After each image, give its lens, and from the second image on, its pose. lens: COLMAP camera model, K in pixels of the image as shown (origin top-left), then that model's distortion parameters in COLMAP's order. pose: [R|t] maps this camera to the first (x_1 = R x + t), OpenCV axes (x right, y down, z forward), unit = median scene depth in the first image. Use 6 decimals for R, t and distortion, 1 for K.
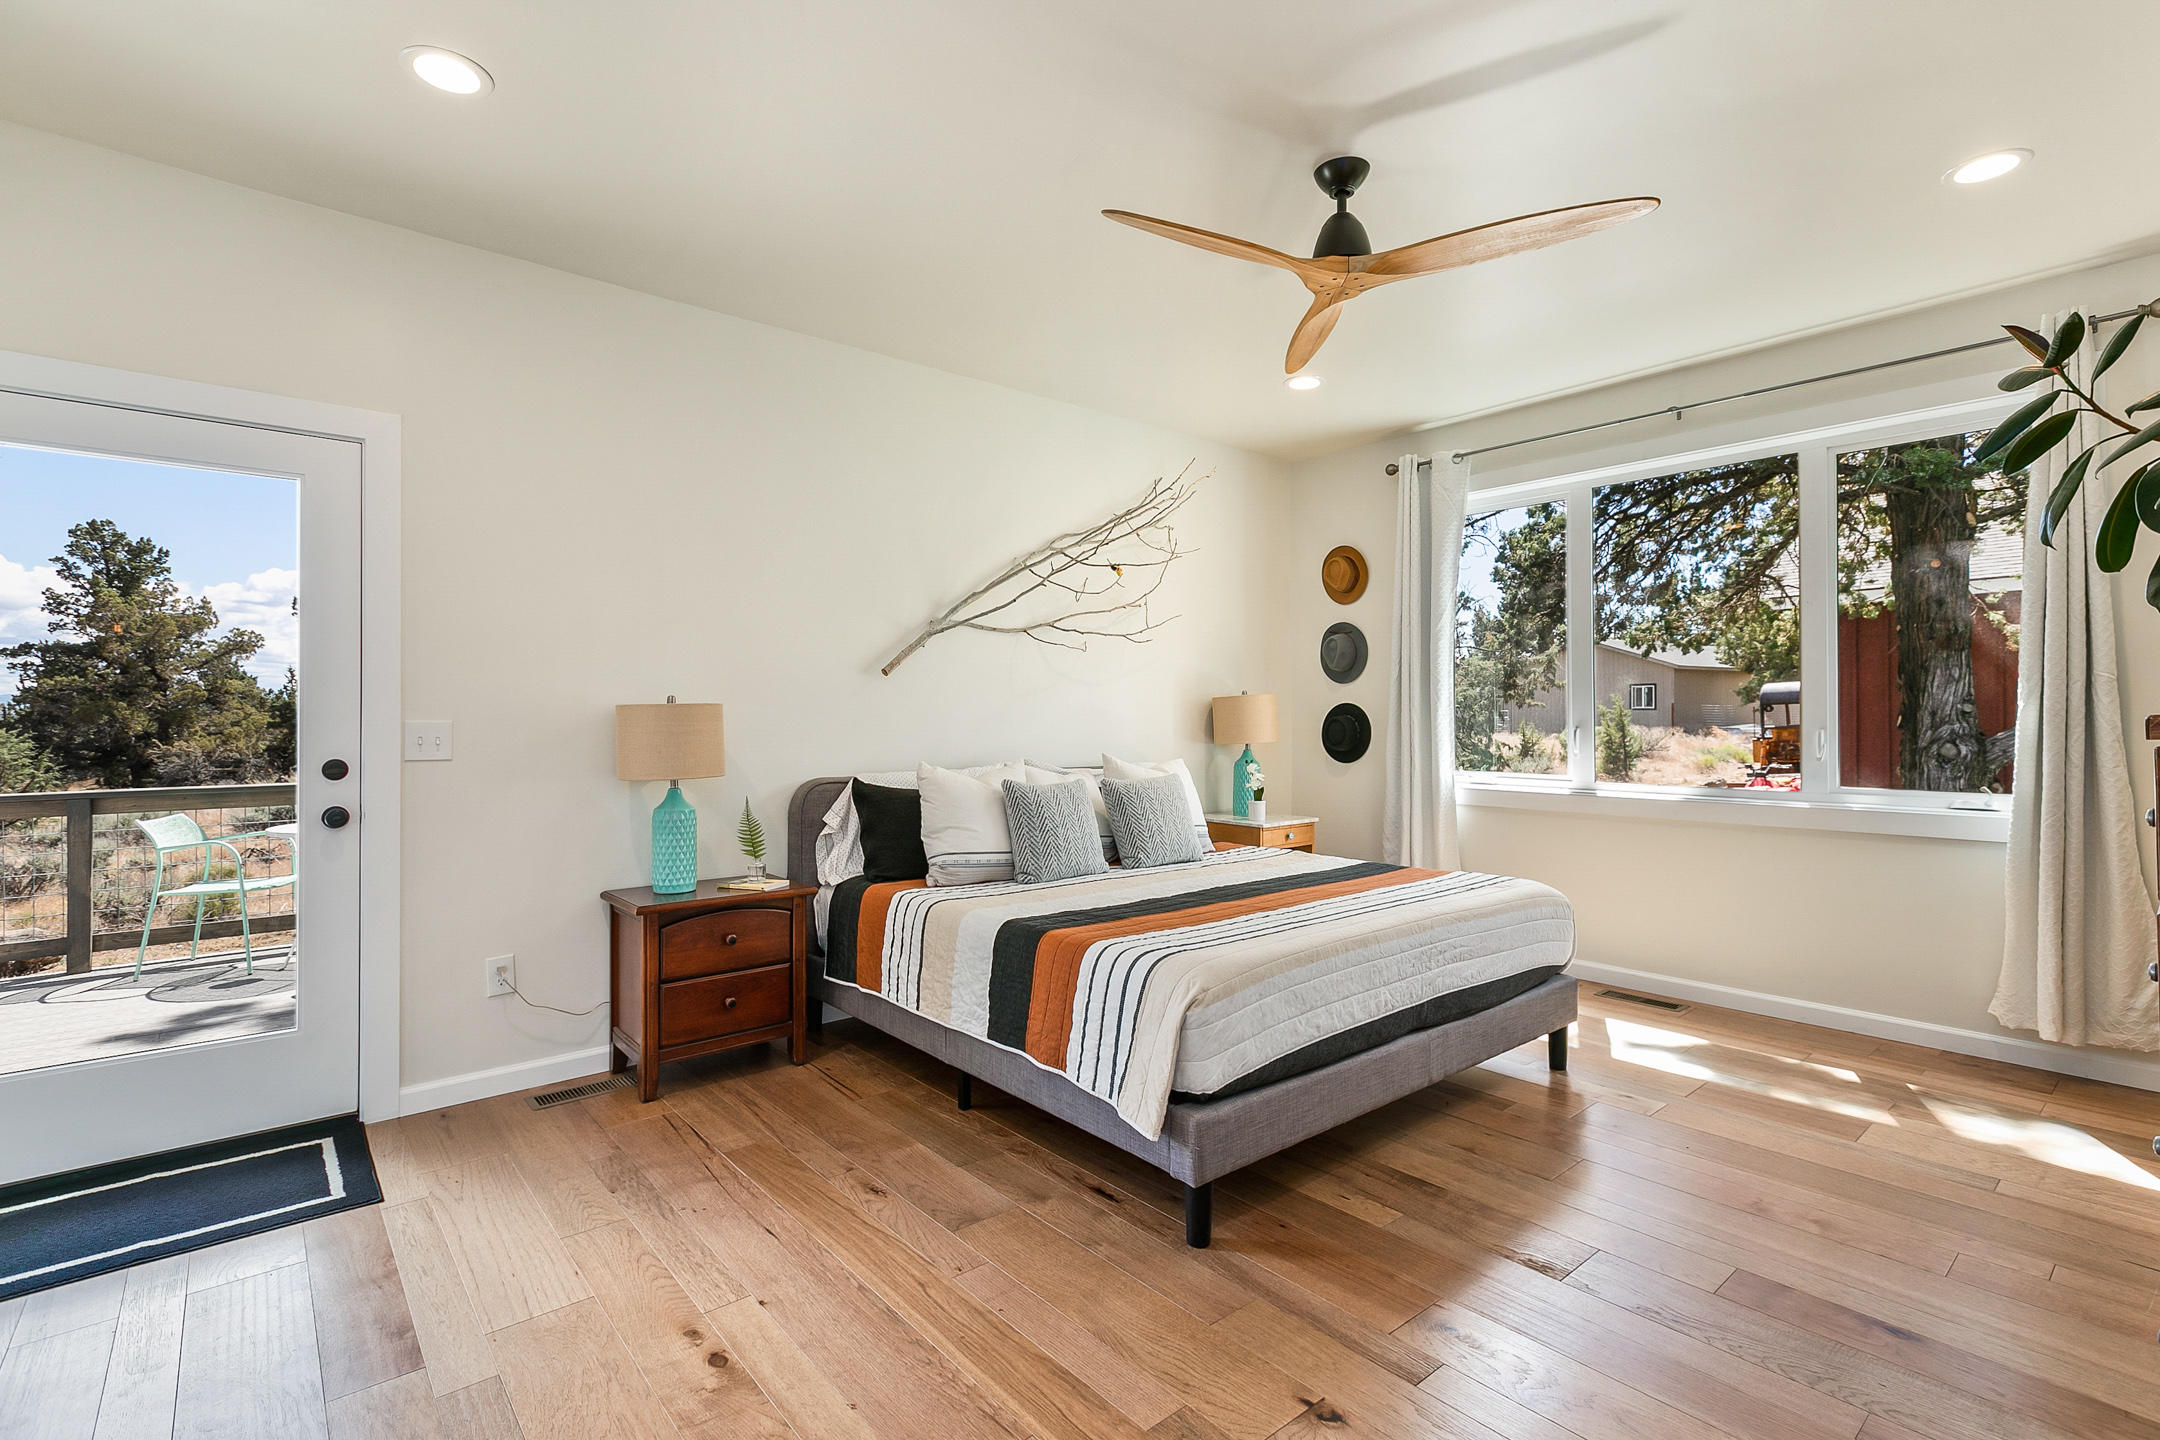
lens RADIAL K [[974.0, 0, 1081.5], [0, 974.0, 713.9], [0, 0, 1]] dist [0.000042, 0.002149]
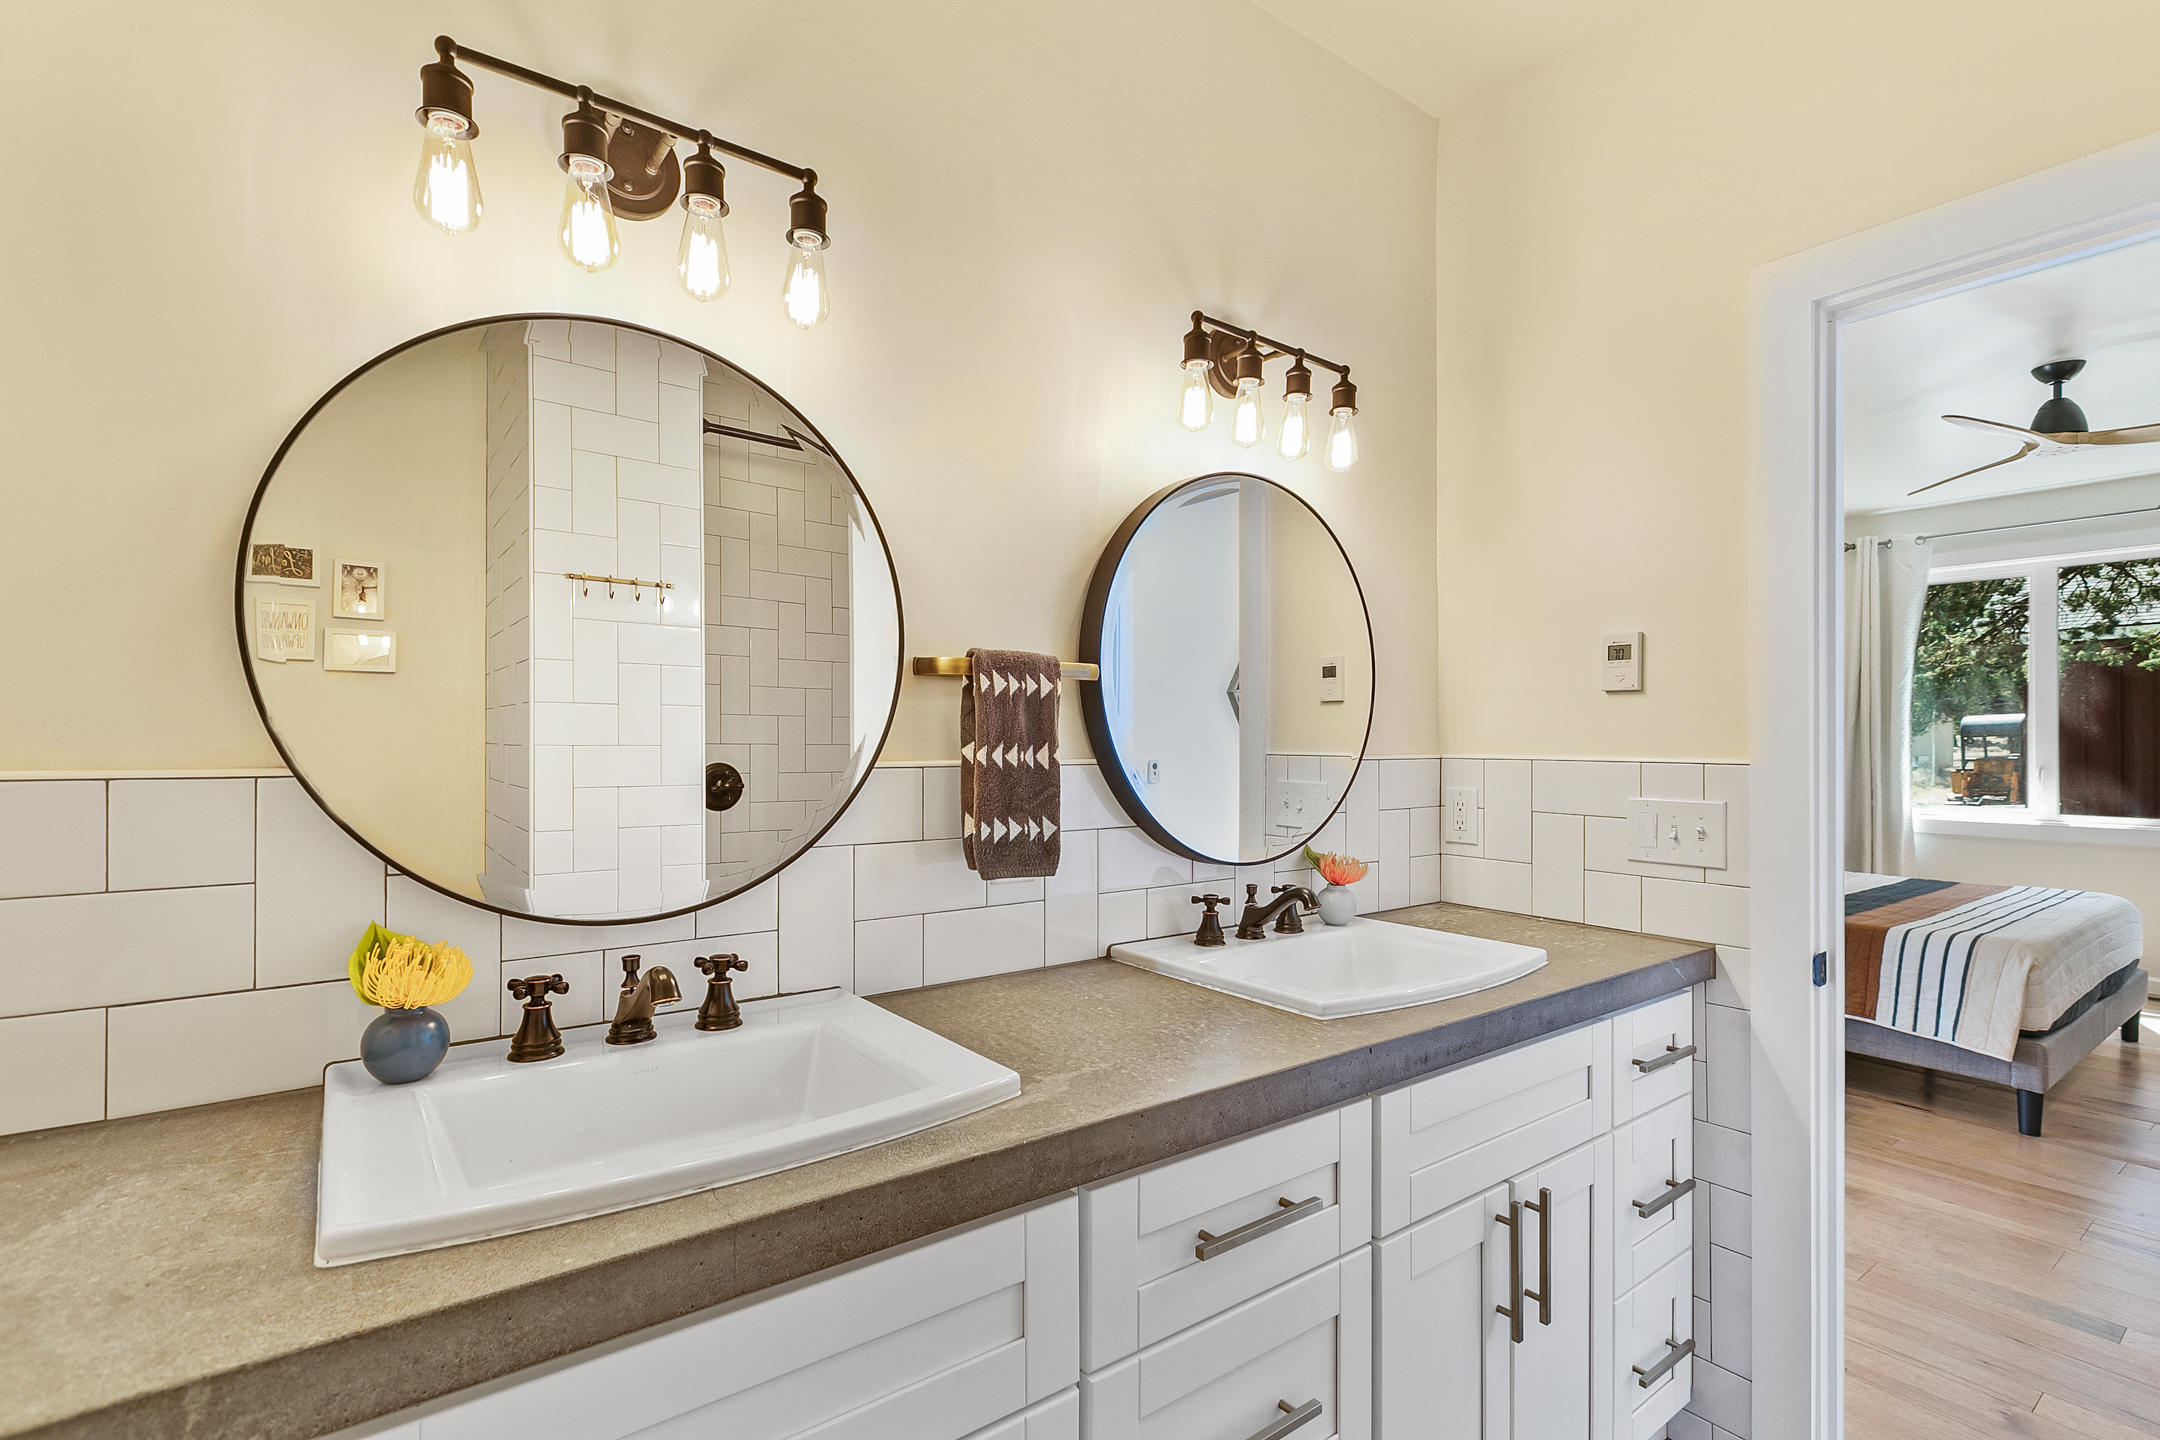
lens RADIAL K [[974.0, 0, 1077.1], [0, 974.0, 737.6], [0, 0, 1]] dist [0.000042, 0.002149]
pose [[0.997735, 0.011590, -0.066259, -0.991370], [-0.011126, 0.999911, 0.007365, -0.036356], [0.066339, -0.006611, 0.997775, -0.445149]]
